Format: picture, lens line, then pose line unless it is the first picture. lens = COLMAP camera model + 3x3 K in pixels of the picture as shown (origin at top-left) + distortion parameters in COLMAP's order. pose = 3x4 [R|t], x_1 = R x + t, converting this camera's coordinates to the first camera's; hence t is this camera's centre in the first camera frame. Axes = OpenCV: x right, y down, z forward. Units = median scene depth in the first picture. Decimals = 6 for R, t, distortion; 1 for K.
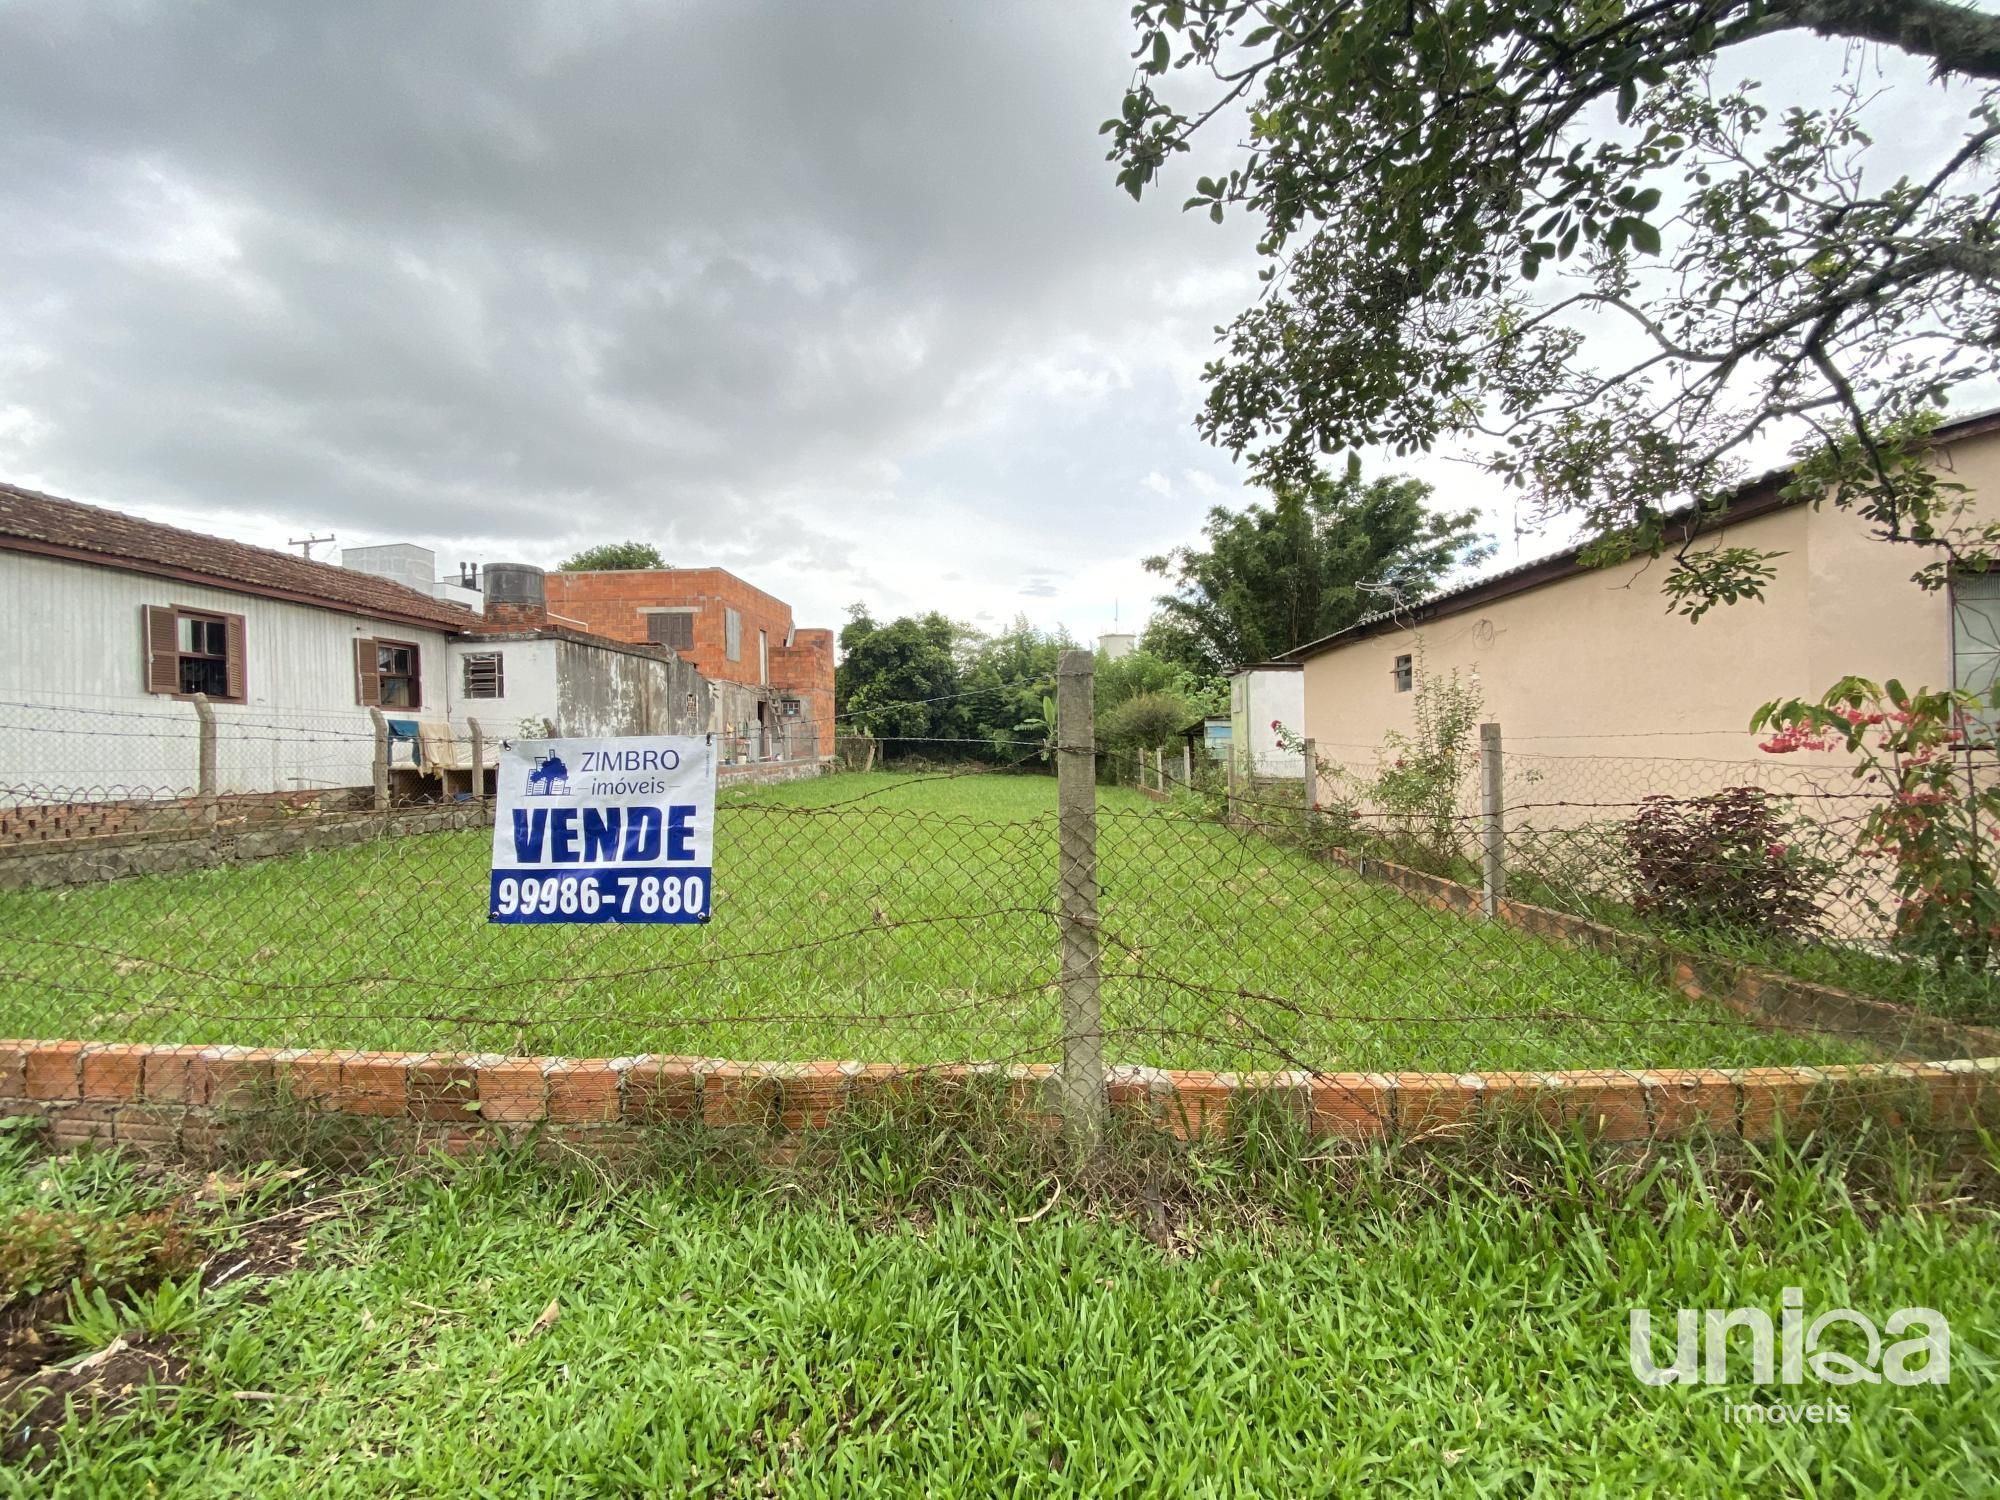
lens RADIAL K [[795.9, 0, 992.6], [0, 795.9, 758.8], [0, 0, 1]] dist [0.049032, -0.039025]
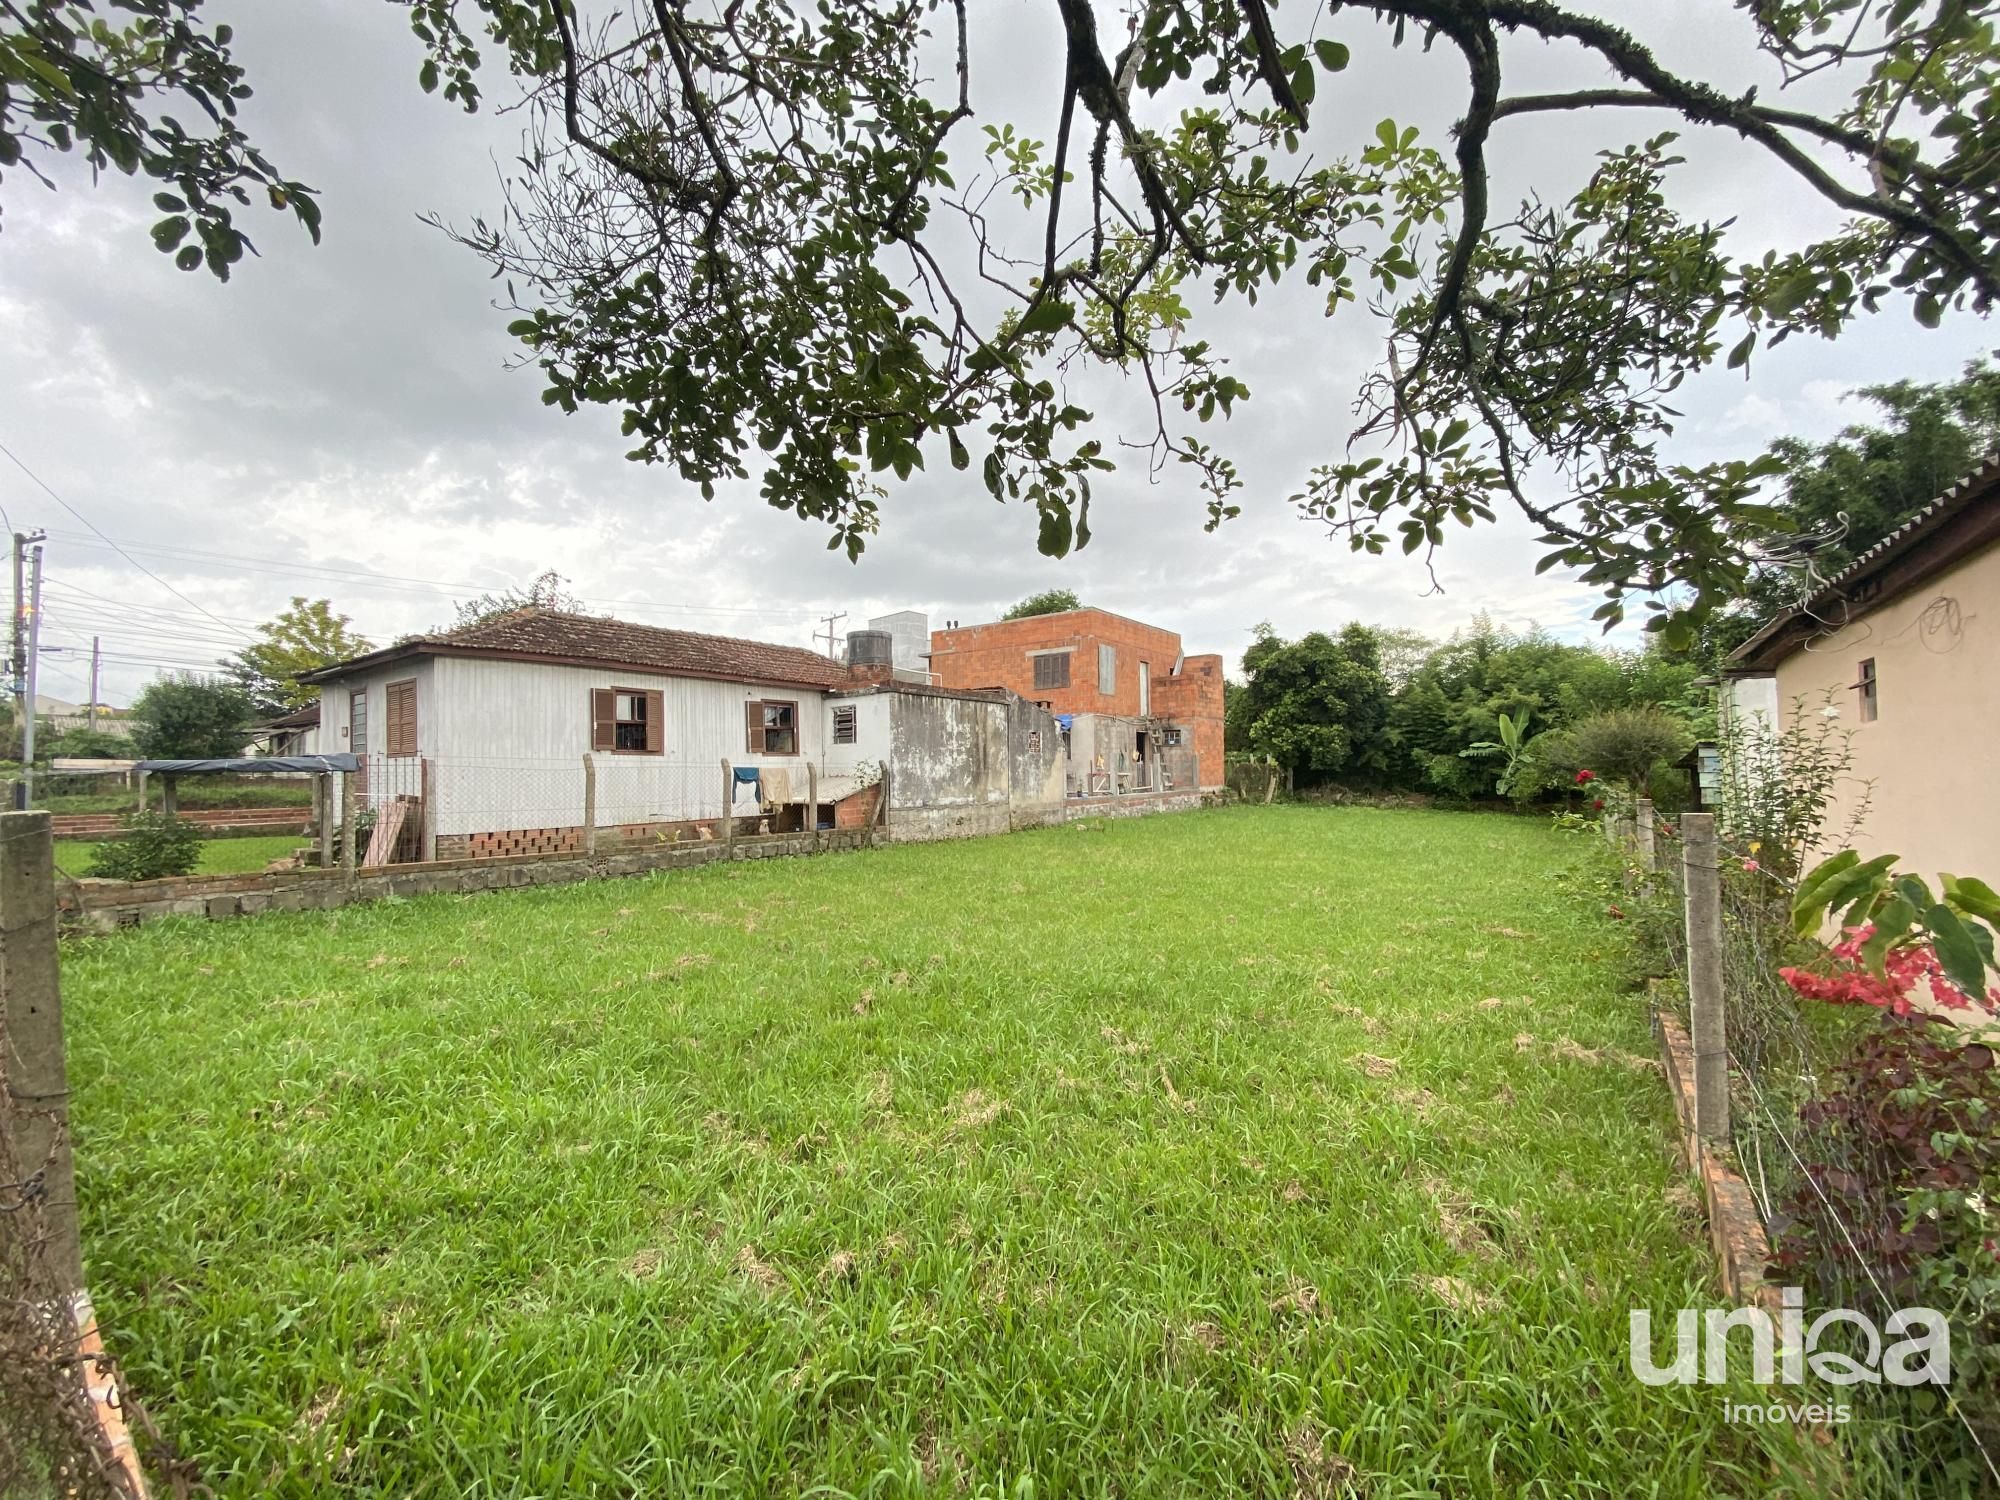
lens RADIAL K [[795.9, 0, 992.6], [0, 795.9, 758.8], [0, 0, 1]] dist [0.049032, -0.039025]
pose [[0.843187, -0.006115, -0.537585, 0.199104], [-0.008585, 0.999655, -0.024837, -0.025116], [0.537552, 0.025557, 0.842844, 0.115935]]
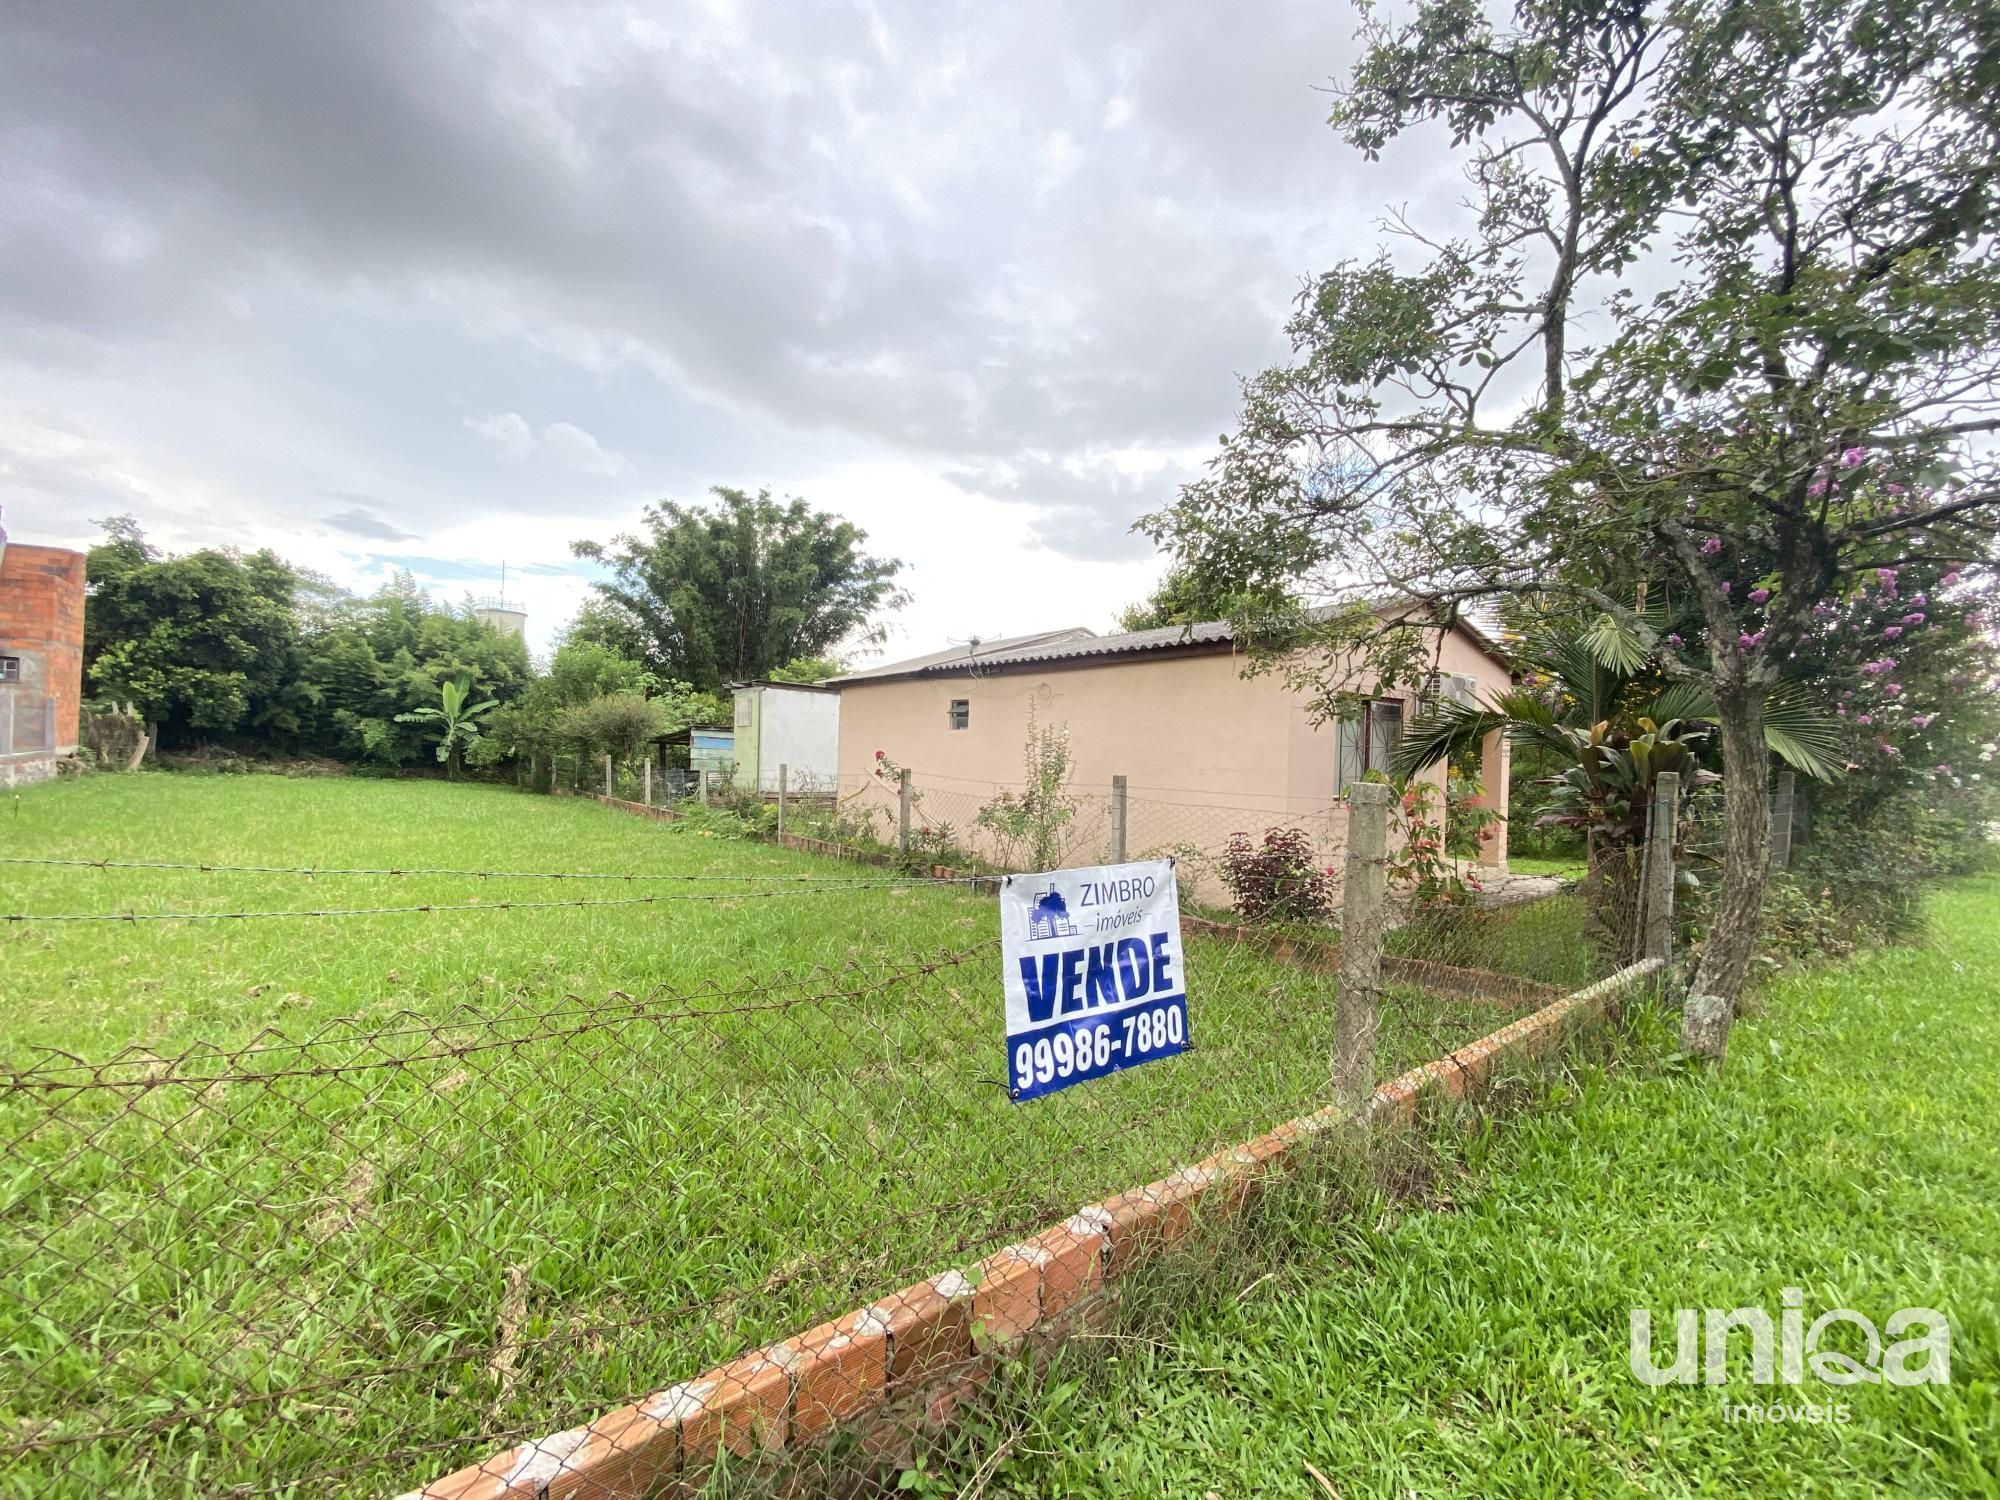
lens RADIAL K [[795.9, 0, 992.6], [0, 795.9, 758.8], [0, 0, 1]] dist [0.049032, -0.039025]
pose [[0.752875, 0.031651, 0.657402, -0.151444], [-0.030155, 0.999453, -0.013584, -0.017123], [-0.657472, -0.009597, 0.753418, 0.051792]]
